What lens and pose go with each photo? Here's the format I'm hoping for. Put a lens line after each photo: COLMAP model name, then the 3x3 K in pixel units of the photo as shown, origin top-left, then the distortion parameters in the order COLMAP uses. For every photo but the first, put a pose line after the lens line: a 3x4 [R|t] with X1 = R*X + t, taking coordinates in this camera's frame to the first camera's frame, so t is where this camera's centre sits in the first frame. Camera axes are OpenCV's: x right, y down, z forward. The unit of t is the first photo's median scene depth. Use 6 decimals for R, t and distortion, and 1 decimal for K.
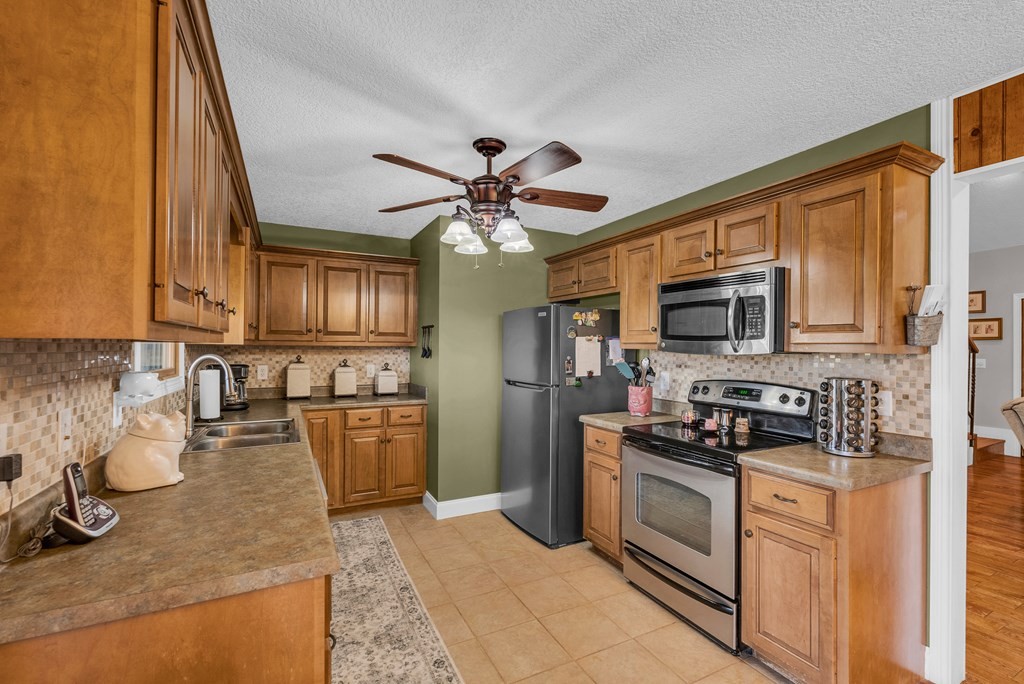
lens RADIAL K [[452.5, 0, 518.9], [0, 452.5, 344.2], [0, 0, 1]] dist [-0.004921, -0.000347]
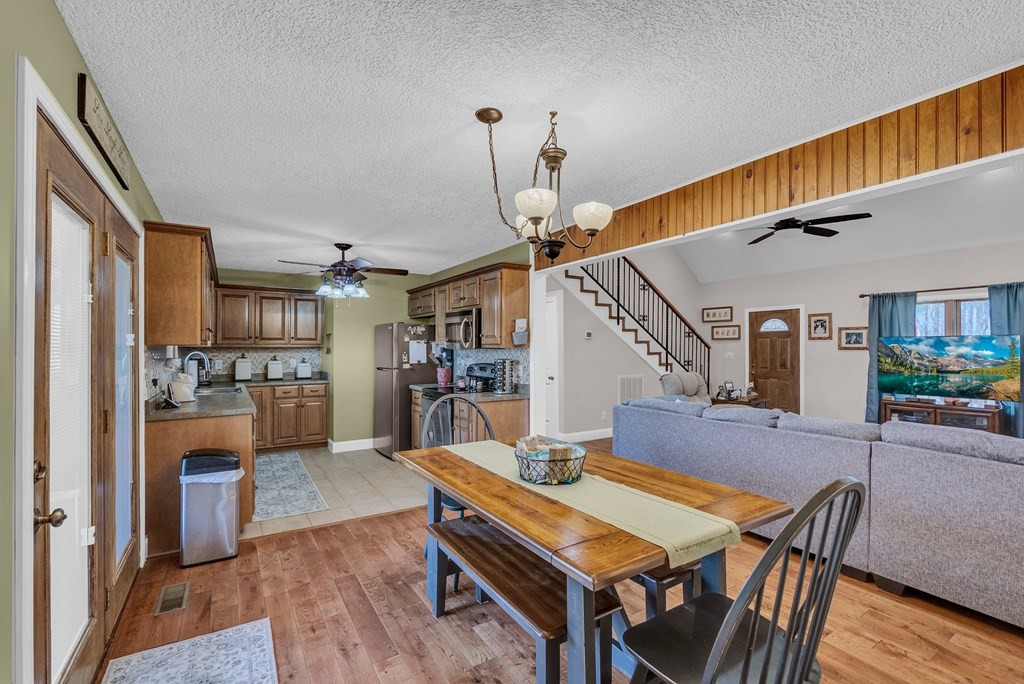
lens RADIAL K [[452.5, 0, 518.6], [0, 452.5, 342.7], [0, 0, 1]] dist [-0.004921, -0.000347]
pose [[0.995449, -0.006847, 0.095048, 0.373073], [0.007209, 0.999968, -0.003469, 0.000669], [-0.095021, 0.004139, 0.995467, -0.769926]]
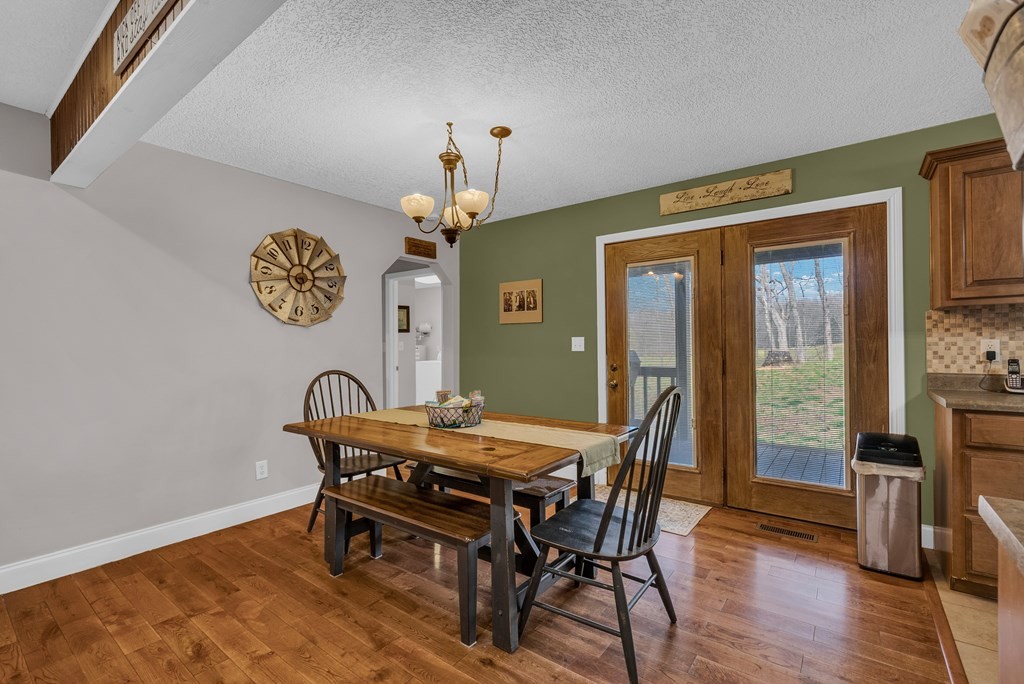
lens RADIAL K [[452.5, 0, 517.7], [0, 452.5, 342.4], [0, 0, 1]] dist [-0.004921, -0.000347]
pose [[-0.898635, -0.003446, -0.438684, 0.721395], [0.003617, 0.999877, -0.015262, 0.065091], [0.438683, -0.015302, -0.898512, 0.615984]]
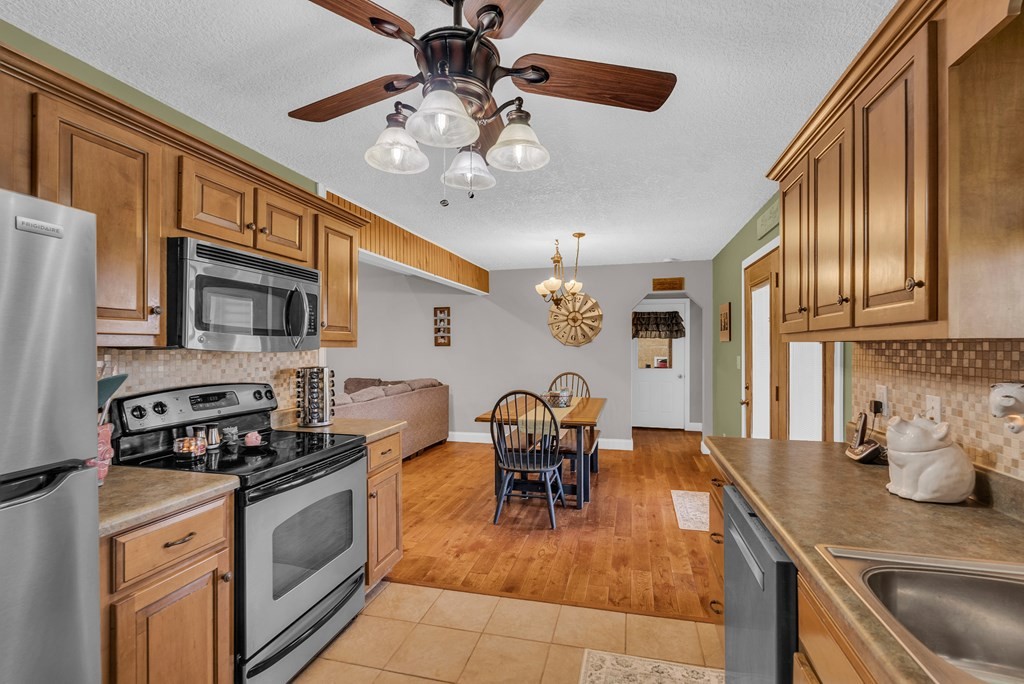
lens RADIAL K [[452.5, 0, 520.3], [0, 452.5, 343.8], [0, 0, 1]] dist [-0.004921, -0.000347]
pose [[-0.751237, -0.003707, 0.660022, -0.361358], [-0.007378, 0.999969, -0.002781, 0.005236], [-0.659992, -0.006958, -0.751241, 0.998889]]
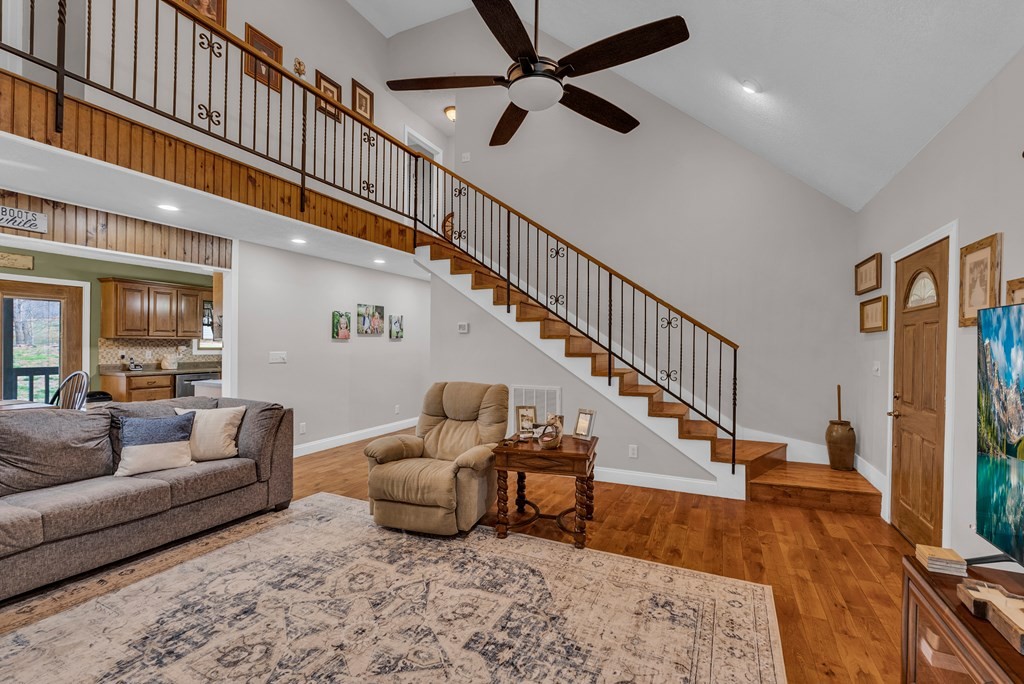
lens RADIAL K [[452.5, 0, 518.4], [0, 452.5, 343.9], [0, 0, 1]] dist [-0.004921, -0.000347]
pose [[0.625014, 0.000348, -0.780614, 2.279534], [-0.002501, 0.999996, -0.001556, 0.021244], [0.780610, 0.002925, 0.625012, 0.403213]]
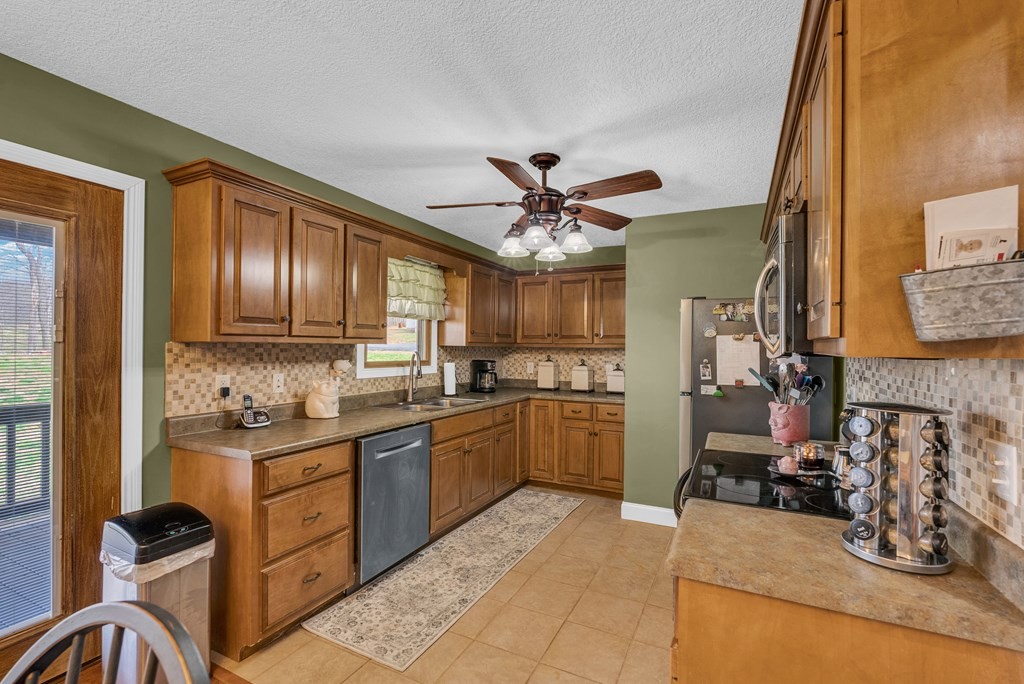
lens RADIAL K [[452.5, 0, 519.2], [0, 452.5, 345.4], [0, 0, 1]] dist [-0.004921, -0.000347]
pose [[0.599982, -0.004259, -0.800002, 0.553155], [-0.001125, 0.999980, -0.006167, 0.006667], [0.800012, 0.004600, 0.599966, 0.227409]]
